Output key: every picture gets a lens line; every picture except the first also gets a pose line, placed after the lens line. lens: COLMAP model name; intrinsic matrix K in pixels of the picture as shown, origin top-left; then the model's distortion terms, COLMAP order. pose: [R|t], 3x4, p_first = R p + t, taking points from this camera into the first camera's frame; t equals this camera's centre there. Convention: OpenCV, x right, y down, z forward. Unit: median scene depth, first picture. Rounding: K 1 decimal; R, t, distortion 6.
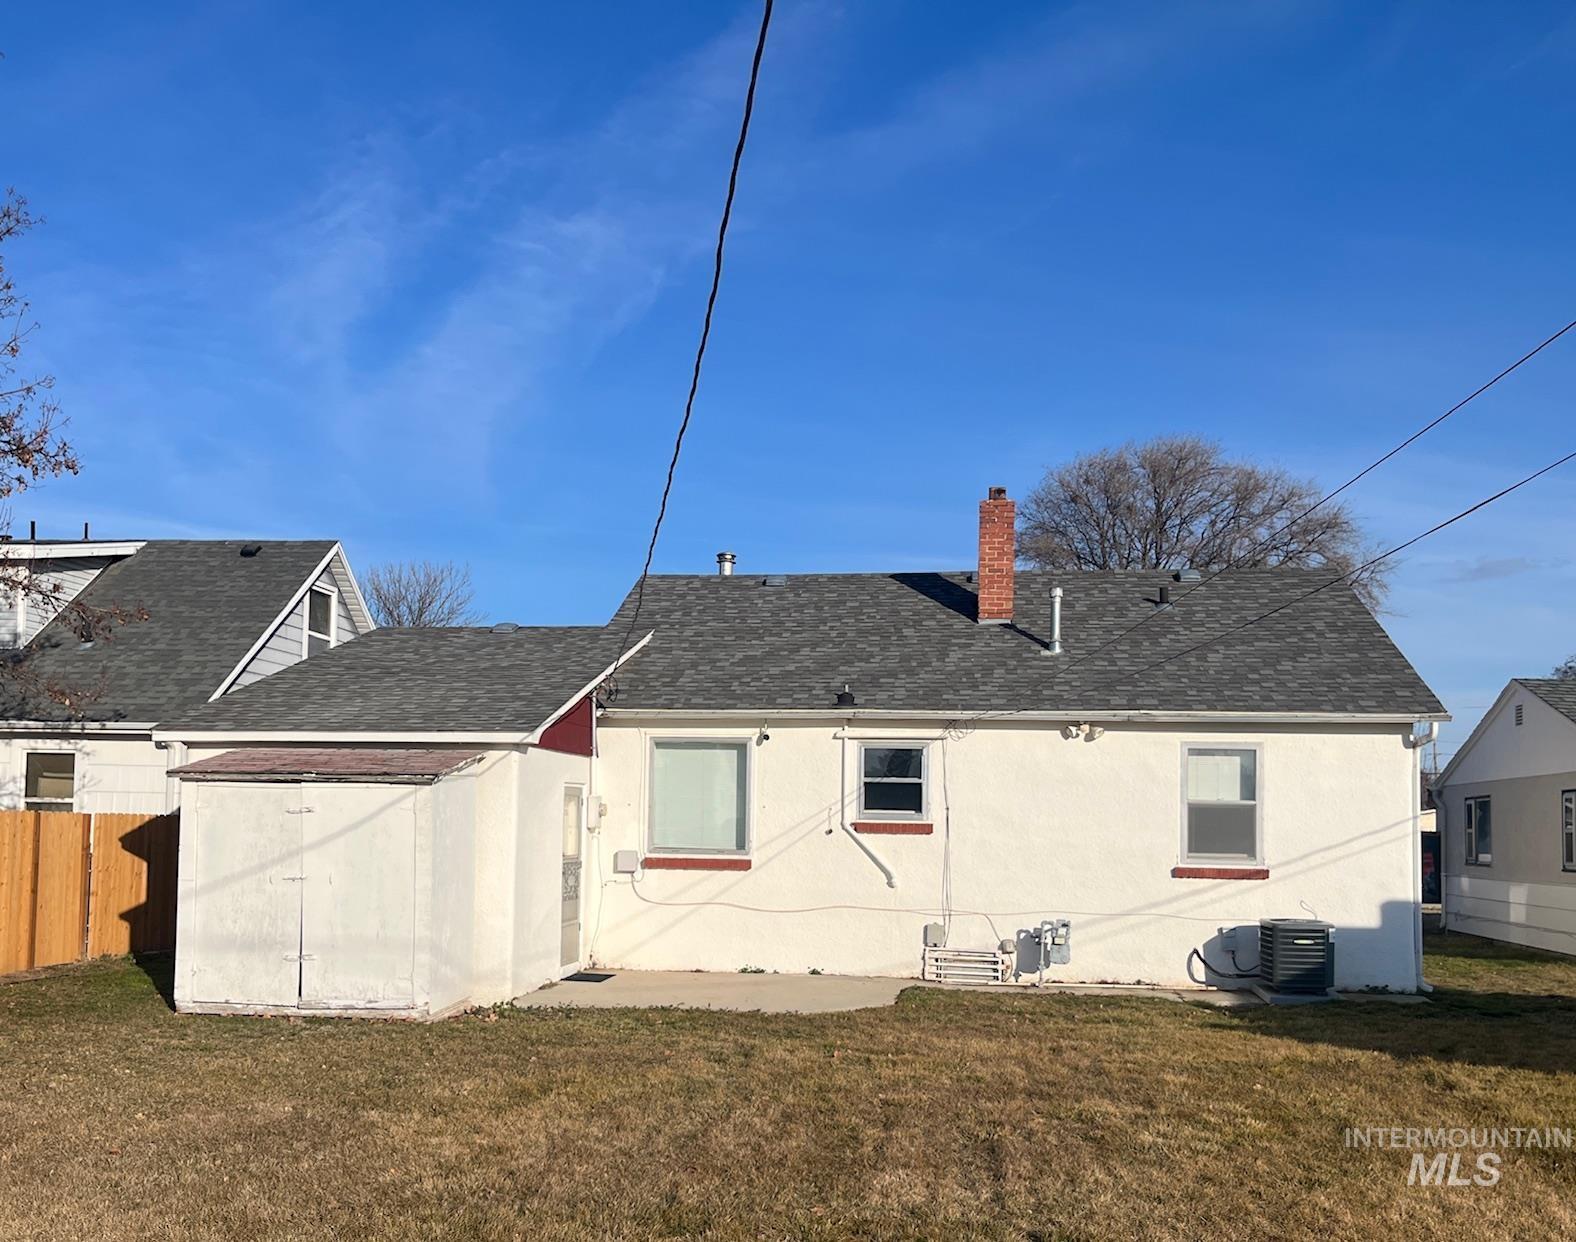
lens RADIAL K [[1551.8, 0, 783.4], [0, 1551.8, 662.9], [0, 0, 1]] dist [0.004845, 0.001094]
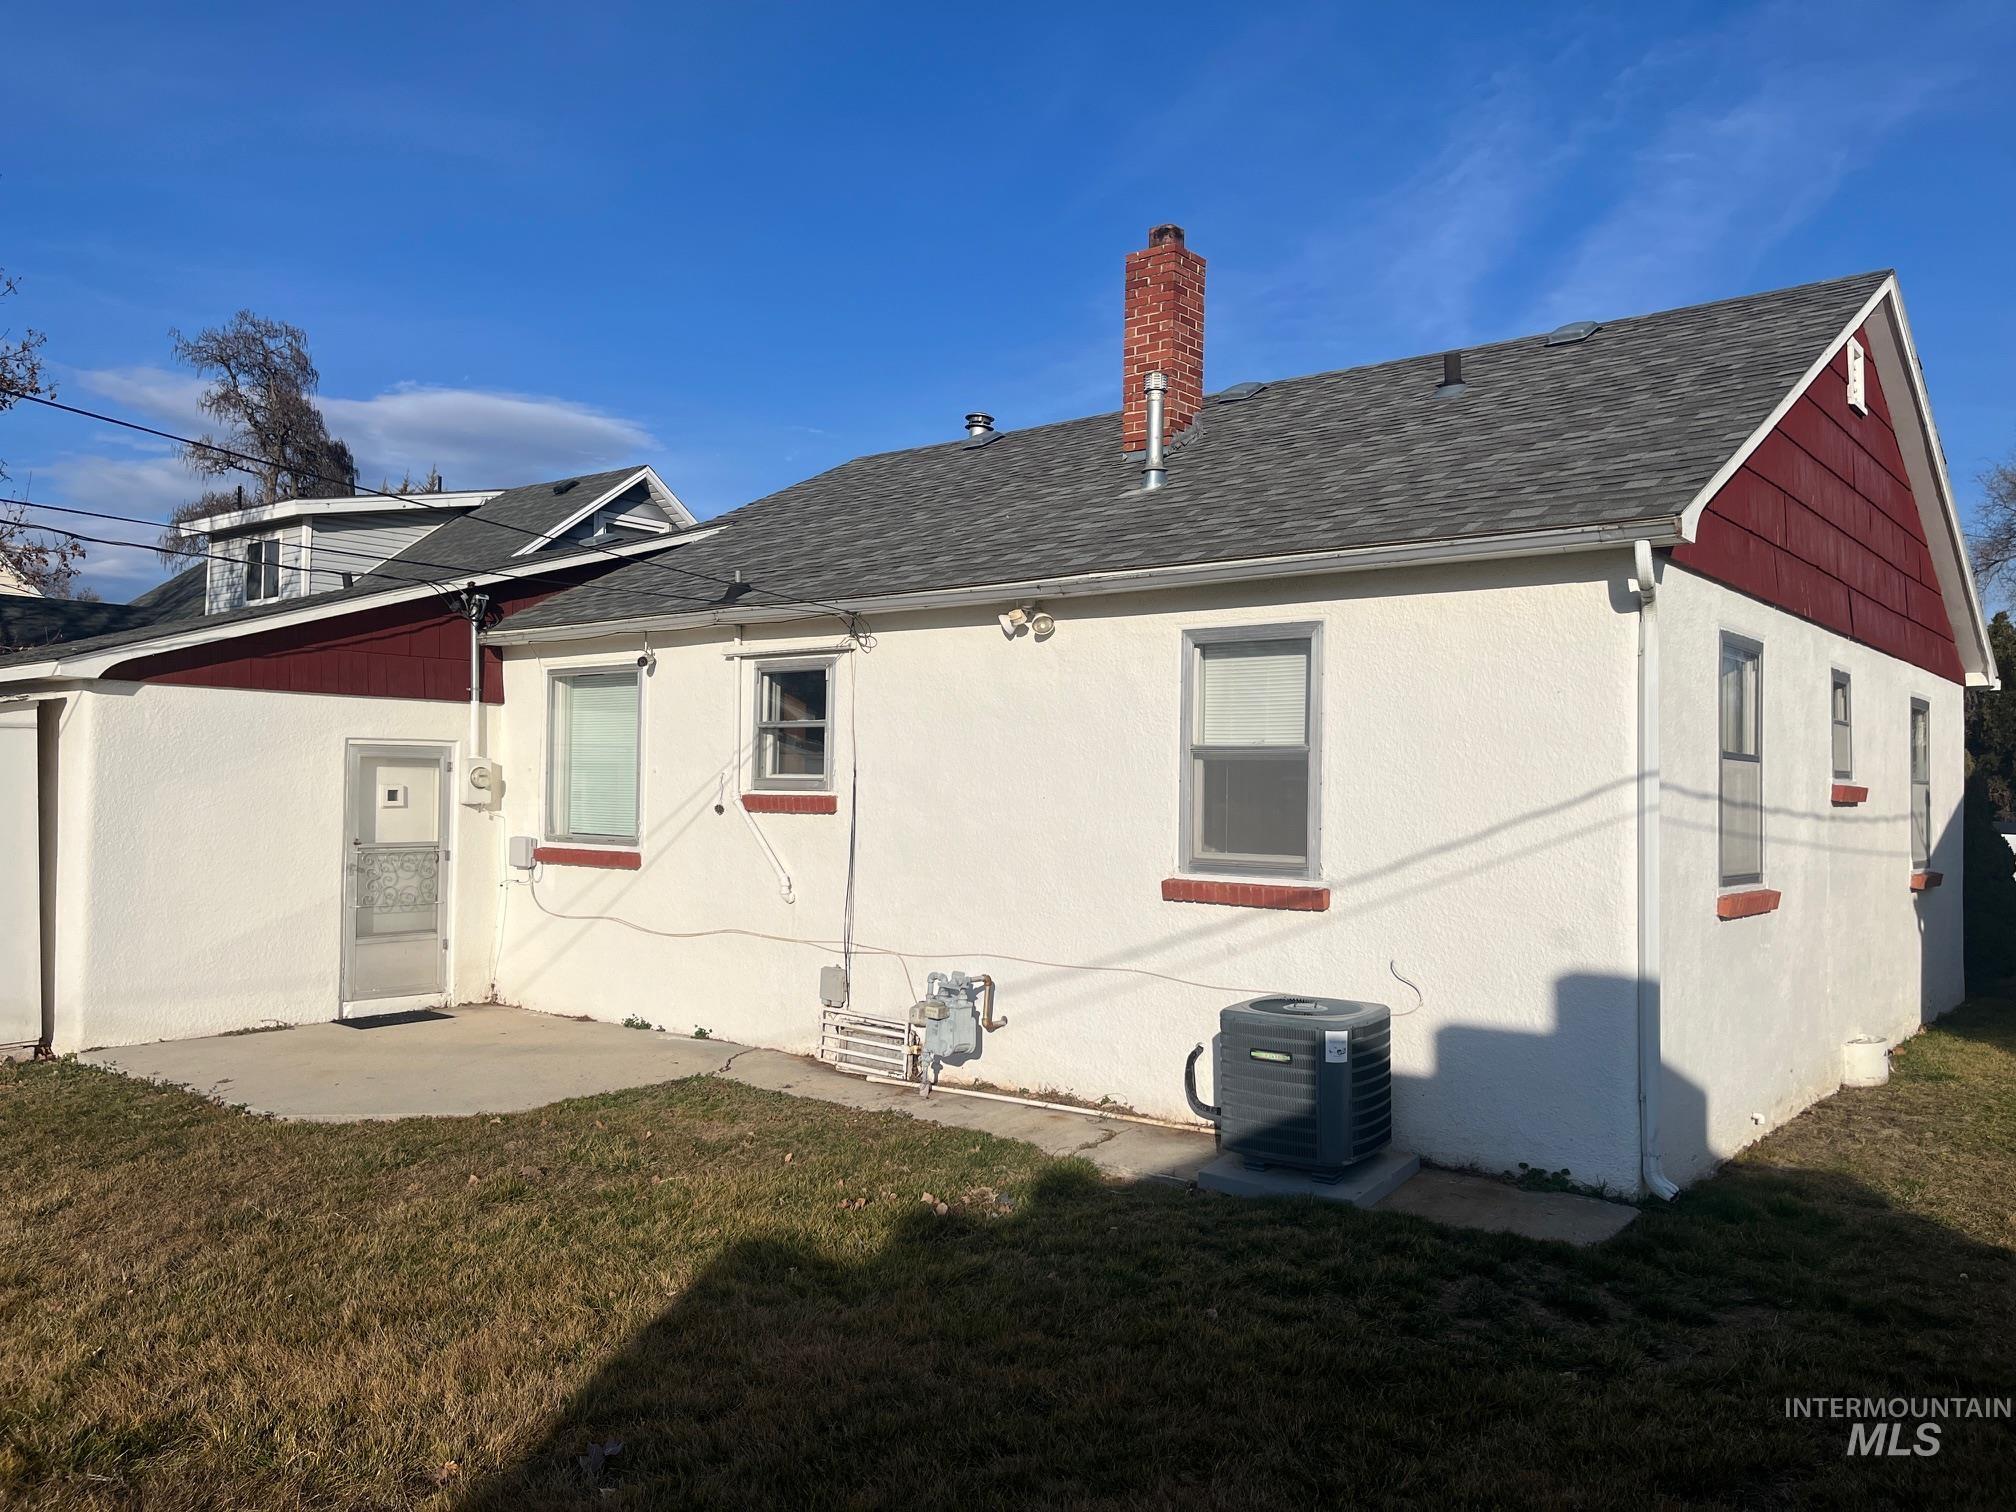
lens RADIAL K [[1642.8, 0, 1008.6], [0, 1642.8, 708.0], [0, 0, 1]] dist [0.067570, -0.109762]
pose [[0.835852, -0.031059, -0.548076, 0.485744], [0.047577, 0.998740, 0.015959, 0.062985], [0.546890, -0.039415, 0.836276, 0.512167]]
